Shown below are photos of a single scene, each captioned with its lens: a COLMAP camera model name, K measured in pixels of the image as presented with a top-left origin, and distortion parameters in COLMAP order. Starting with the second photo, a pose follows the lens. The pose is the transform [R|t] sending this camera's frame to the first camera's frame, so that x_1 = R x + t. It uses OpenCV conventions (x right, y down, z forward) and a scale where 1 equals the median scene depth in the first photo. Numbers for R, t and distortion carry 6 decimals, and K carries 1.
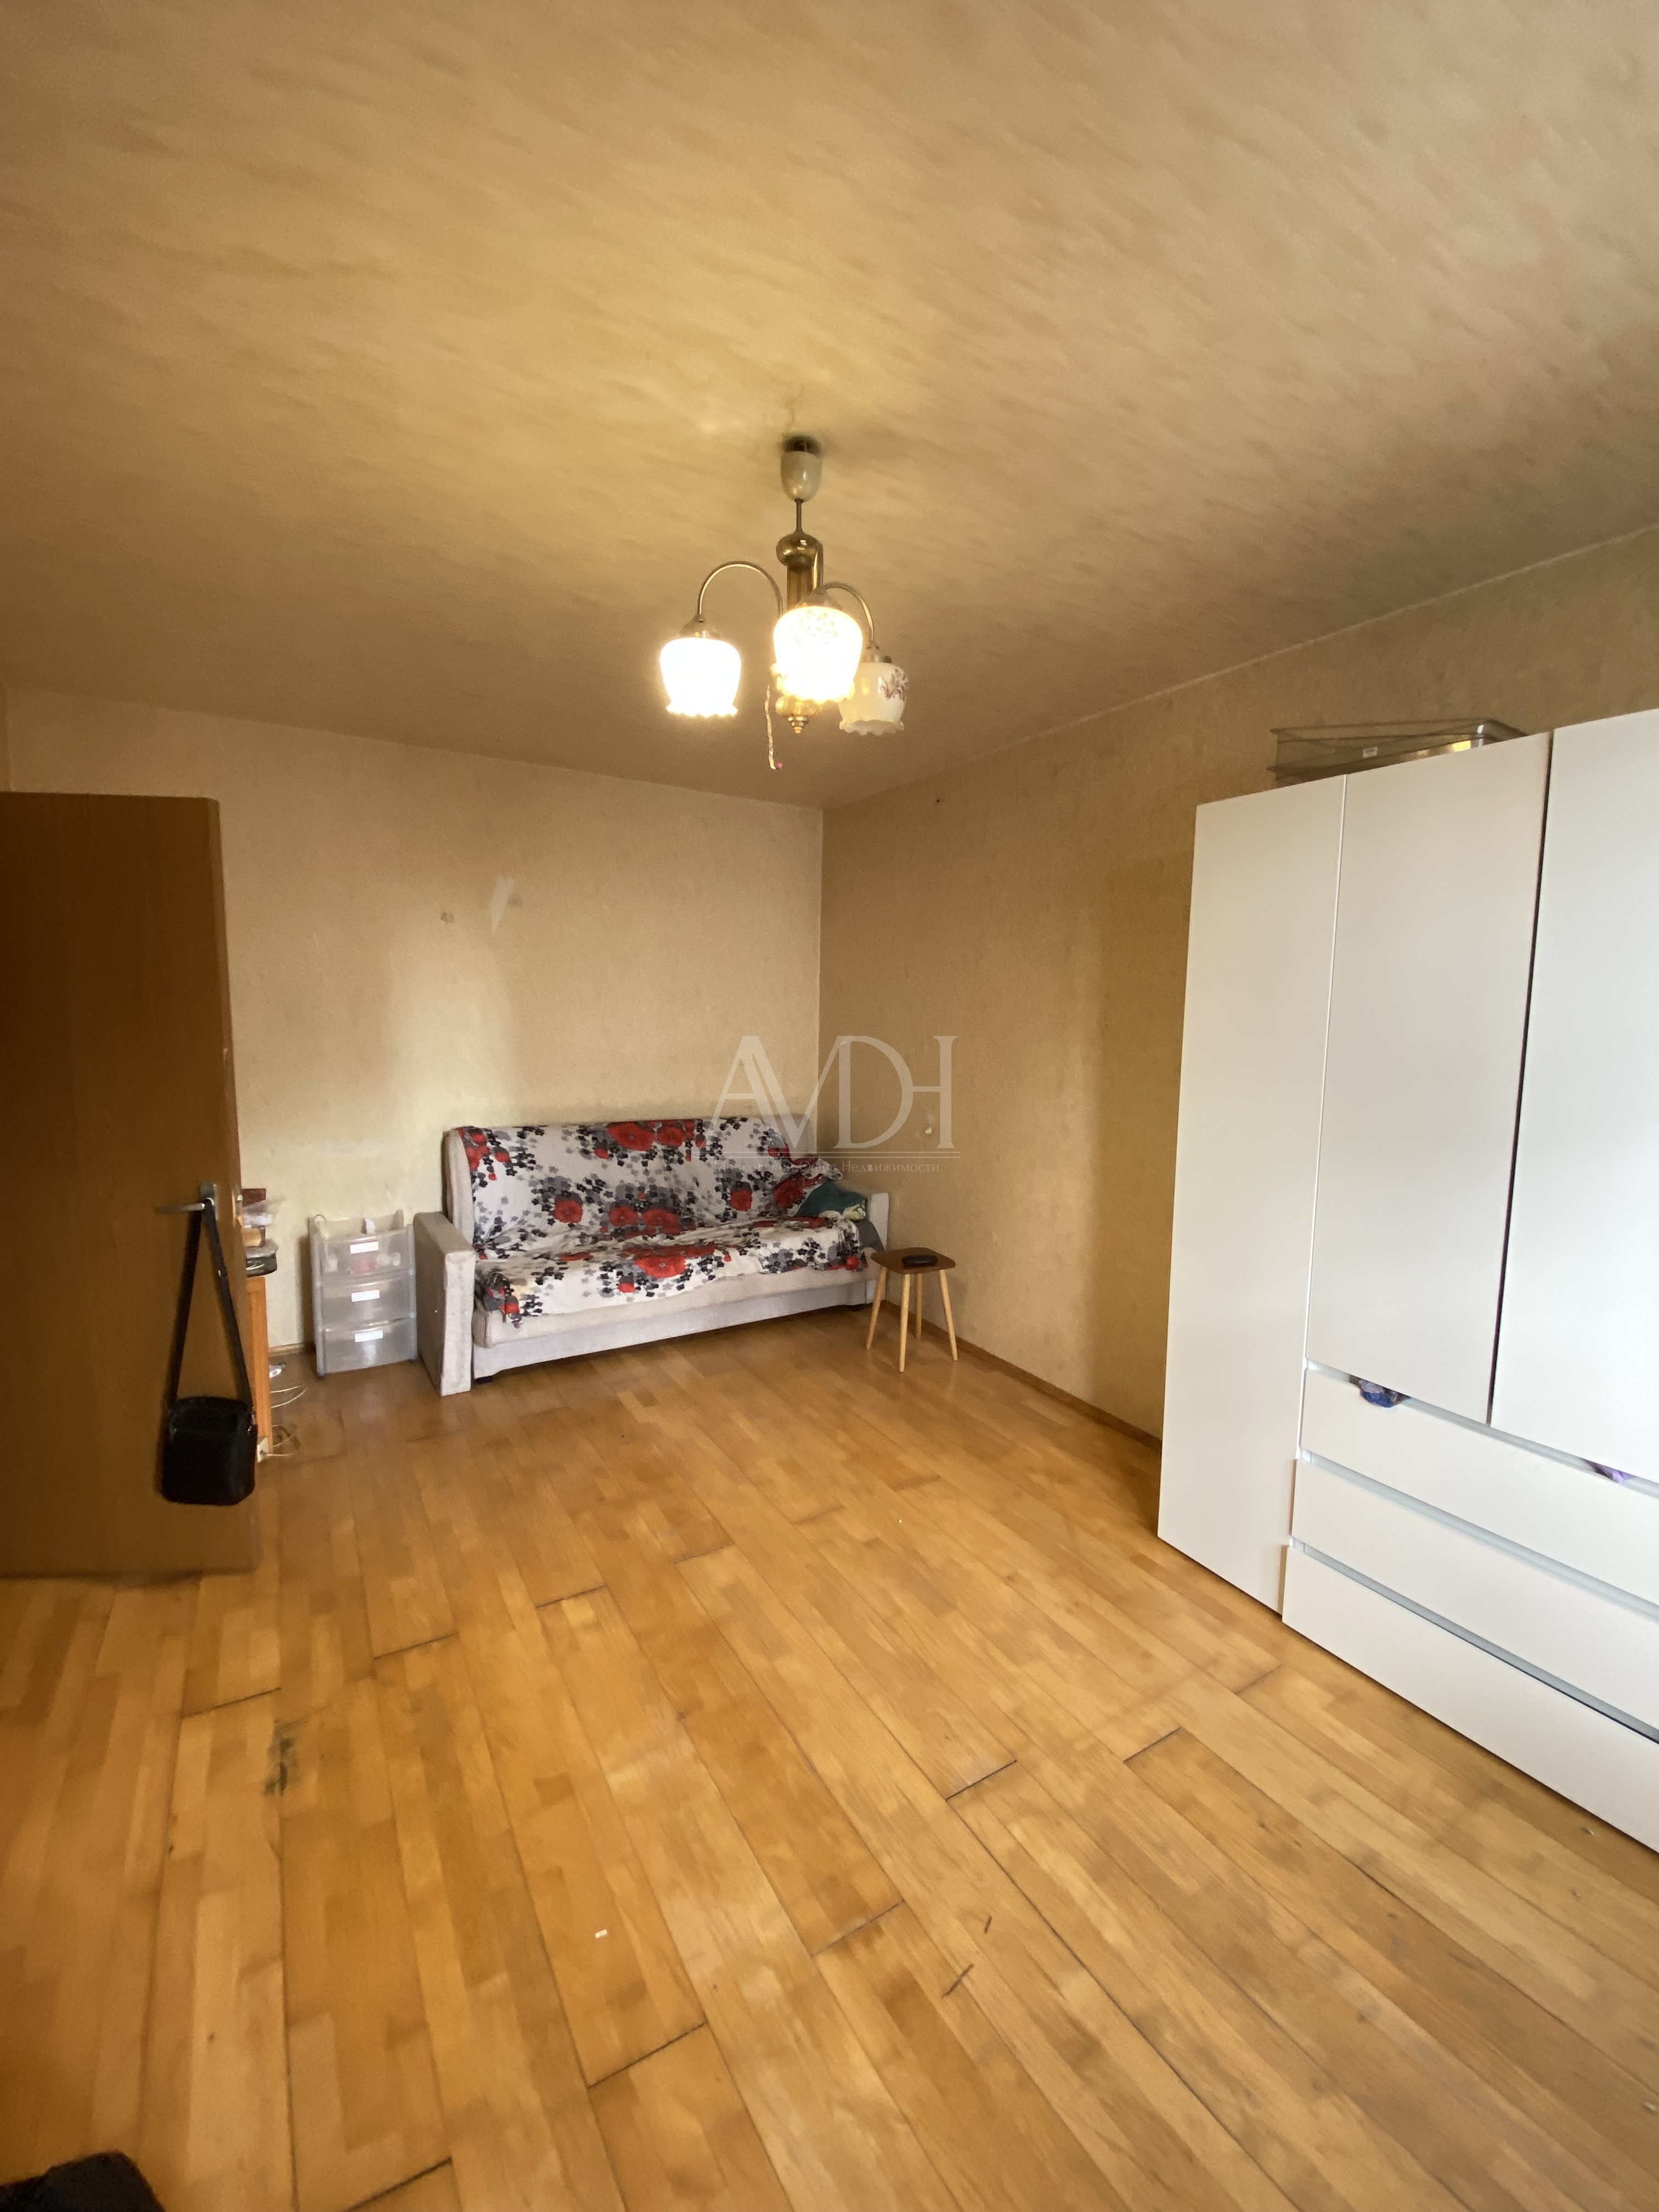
lens RADIAL K [[898.1, 0, 832.1], [0, 898.1, 1100.0], [0, 0, 1]] dist [0.017641, -0.018448]
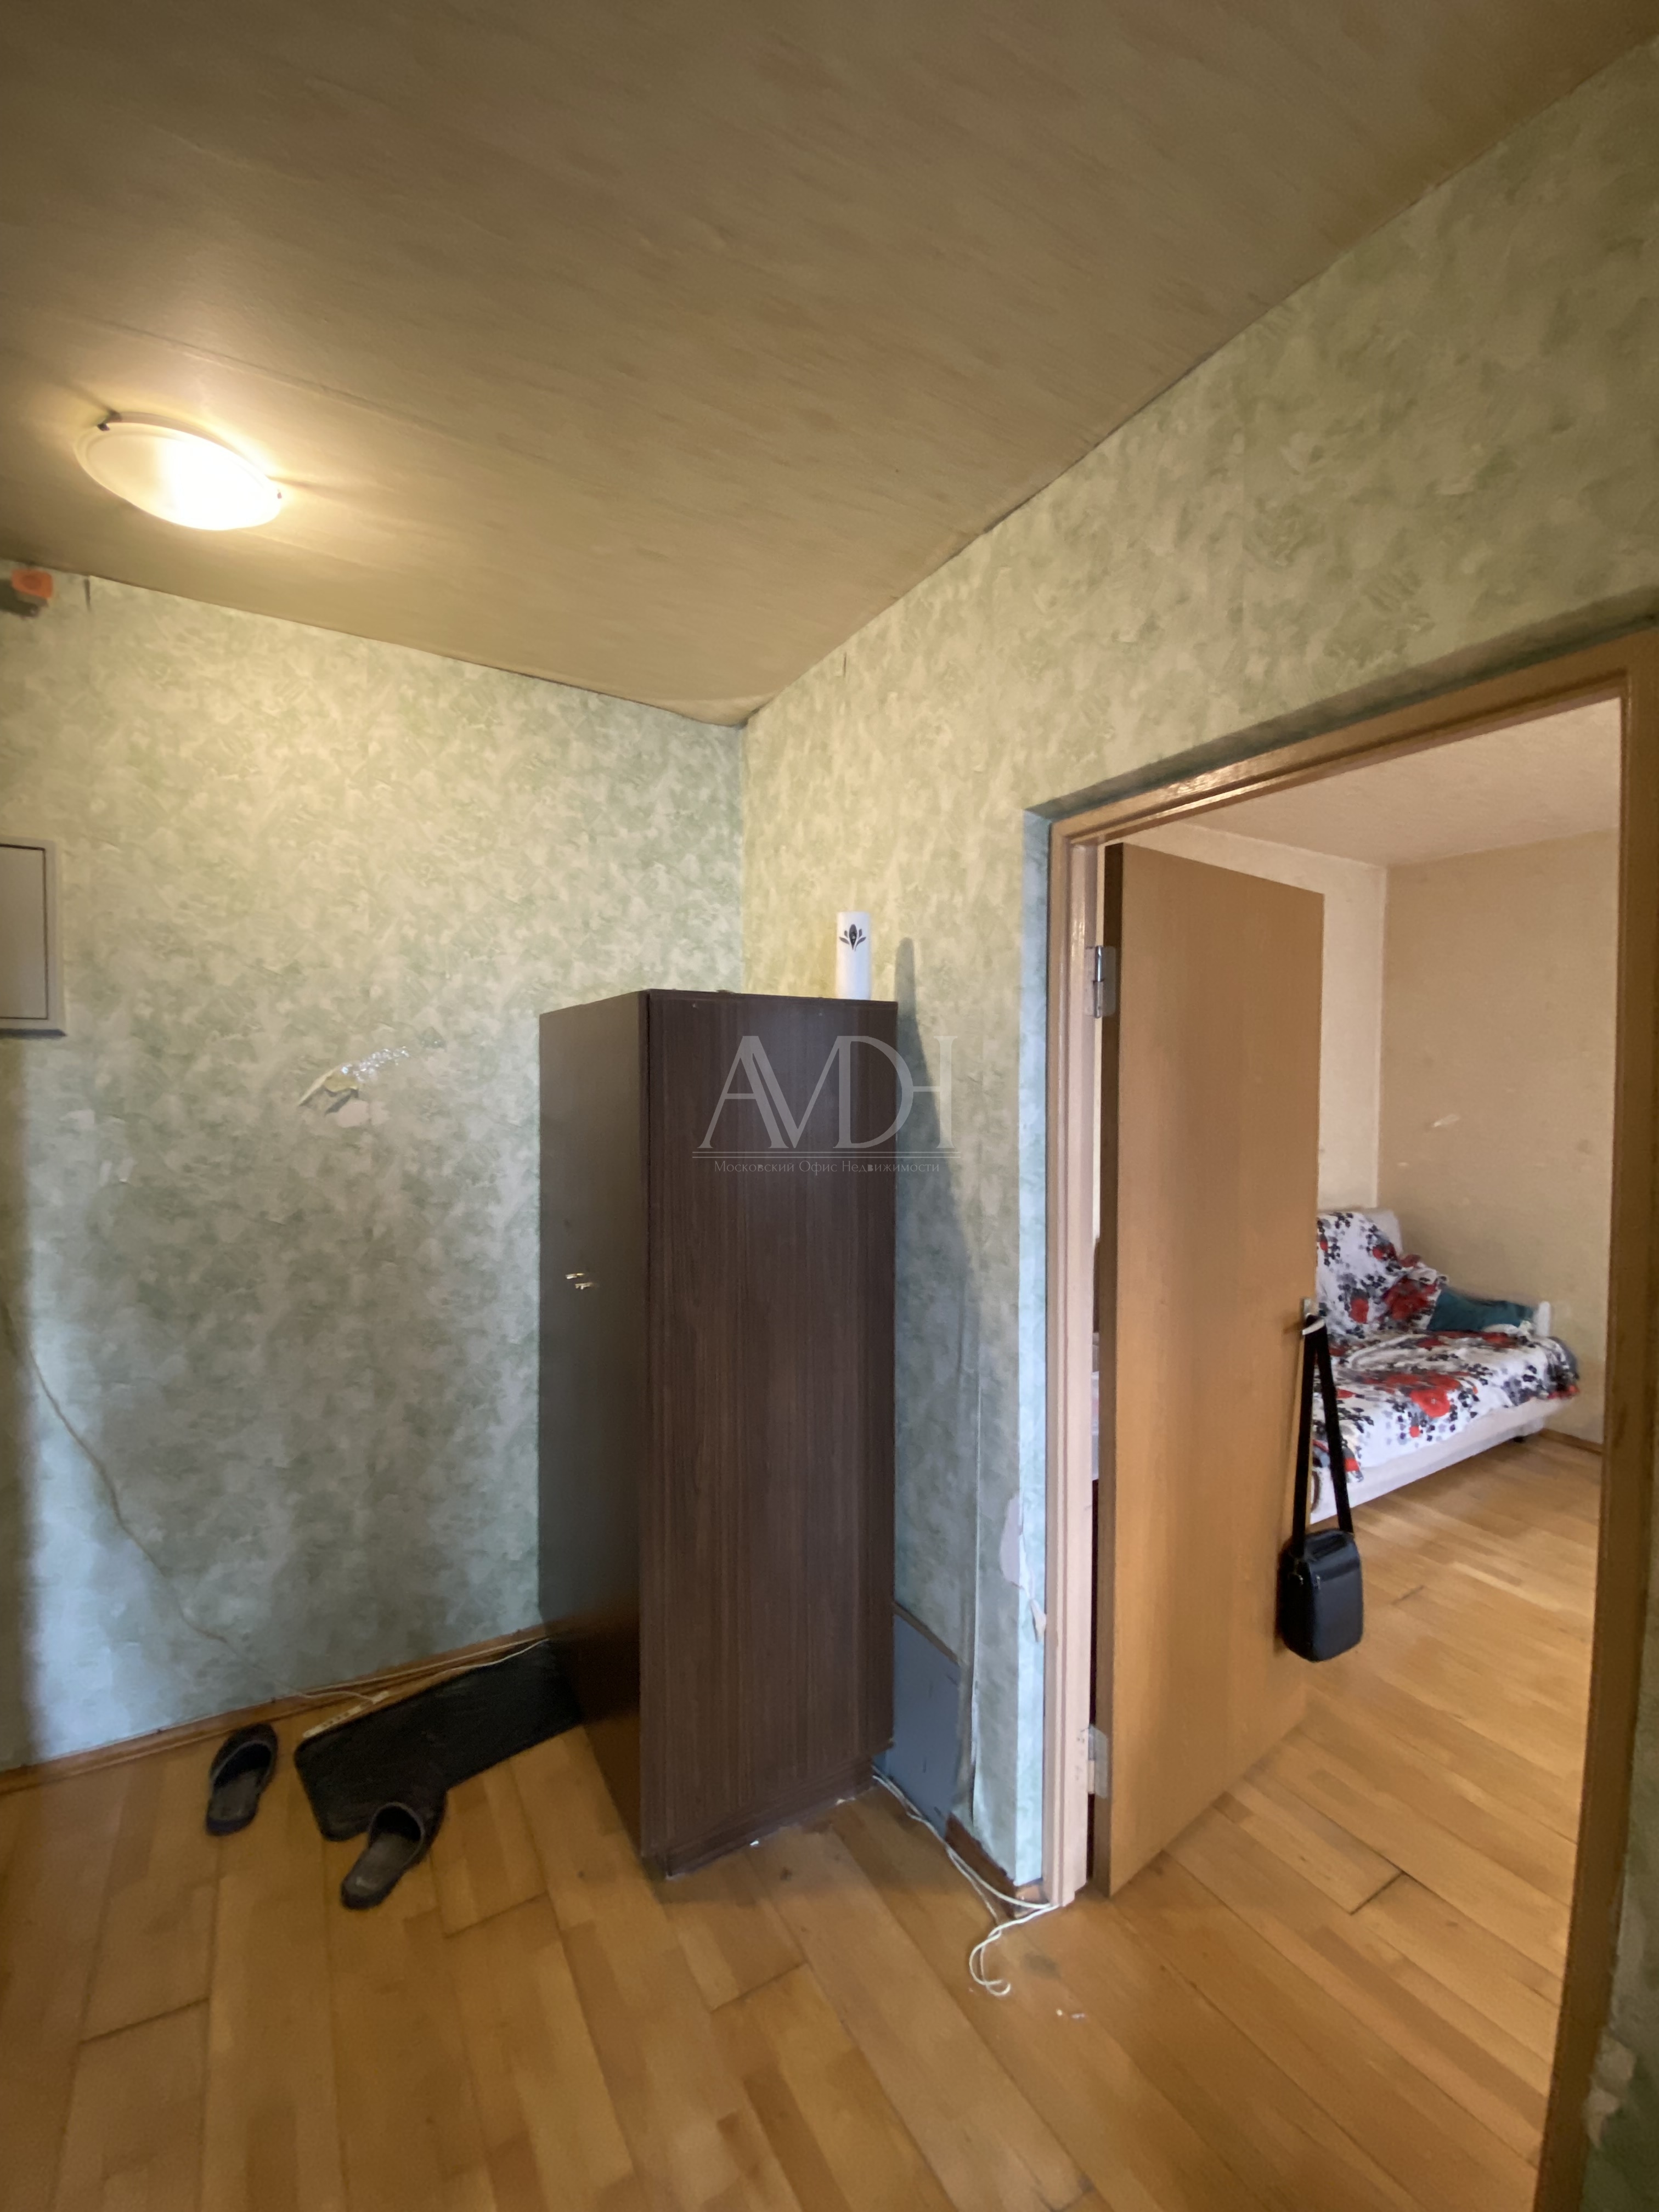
lens RADIAL K [[898.1, 0, 832.1], [0, 898.1, 1100.0], [0, 0, 1]] dist [0.017641, -0.018448]
pose [[0.999913, -0.011192, -0.006954, -0.645179], [0.010634, 0.997071, -0.075742, -0.032035], [0.007782, 0.075661, 0.997103, 0.127408]]
